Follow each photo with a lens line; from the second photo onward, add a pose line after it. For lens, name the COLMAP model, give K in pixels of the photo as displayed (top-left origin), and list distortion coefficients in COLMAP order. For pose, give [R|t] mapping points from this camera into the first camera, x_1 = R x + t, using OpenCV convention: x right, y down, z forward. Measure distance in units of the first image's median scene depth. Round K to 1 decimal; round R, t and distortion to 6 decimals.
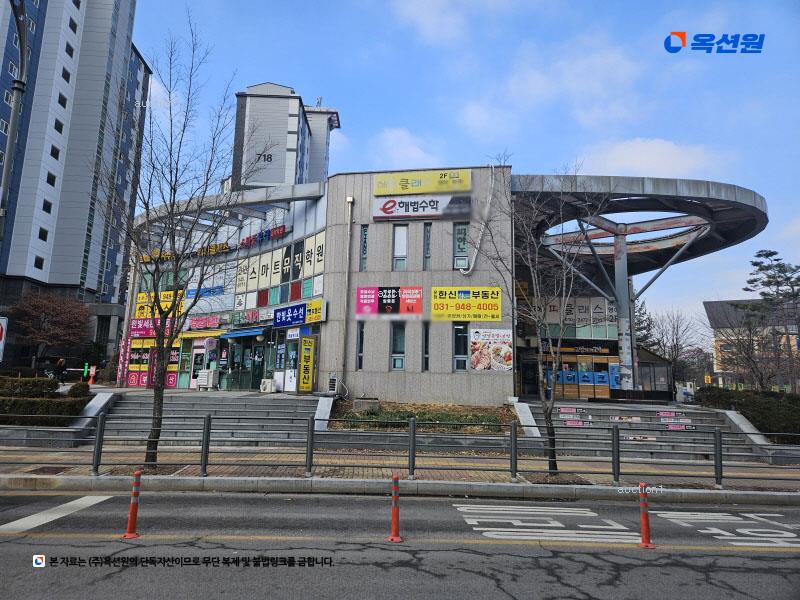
lens RADIAL K [[536.5, 0, 400.0], [0, 536.5, 300.0], [0, 0, 1]] dist [0.055640, -0.002607]
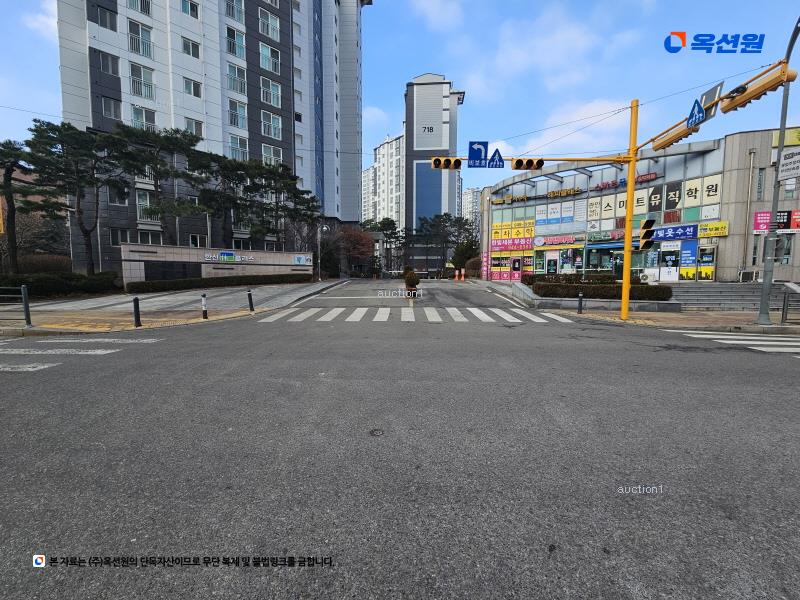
lens RADIAL K [[331.4, 0, 400.0], [0, 331.4, 300.0], [0, 0, 1]] dist [0.024561, -0.010368]
pose [[0.995981, -0.018386, -0.087660, -0.790867], [0.037423, 0.974605, 0.220781, -0.022872], [0.081375, -0.223174, 0.971376, -0.050858]]
